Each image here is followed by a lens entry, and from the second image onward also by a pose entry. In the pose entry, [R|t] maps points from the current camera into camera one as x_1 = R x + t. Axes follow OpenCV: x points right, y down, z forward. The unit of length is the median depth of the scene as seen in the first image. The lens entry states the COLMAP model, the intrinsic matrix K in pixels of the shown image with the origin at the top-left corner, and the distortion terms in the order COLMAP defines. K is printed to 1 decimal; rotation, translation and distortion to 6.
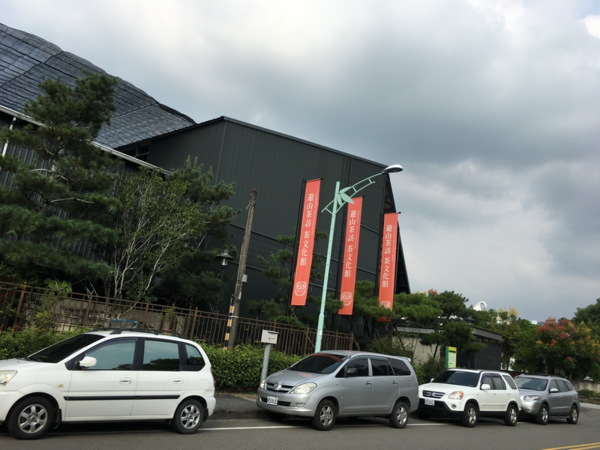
lens RADIAL K [[515.7, 0, 300.0], [0, 515.7, 225.0], [0, 0, 1]] dist [0.009449, 0.008250]
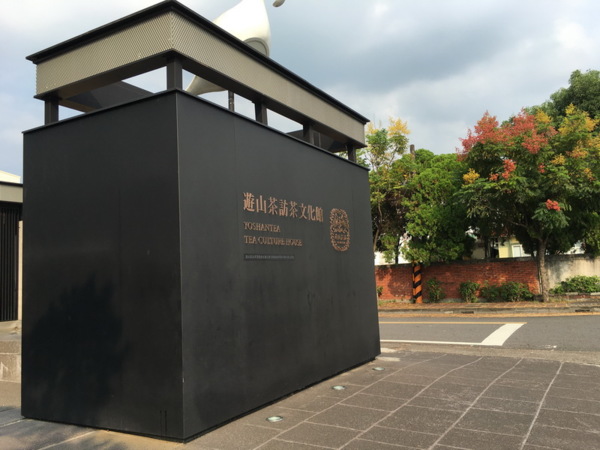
lens RADIAL K [[515.7, 0, 300.0], [0, 515.7, 225.0], [0, 0, 1]] dist [0.009449, 0.008250]
pose [[0.967544, -0.144431, 0.207358, 0.260414], [0.111245, 0.980222, 0.163677, 0.186833], [-0.226897, -0.135297, 0.964475, 0.664307]]
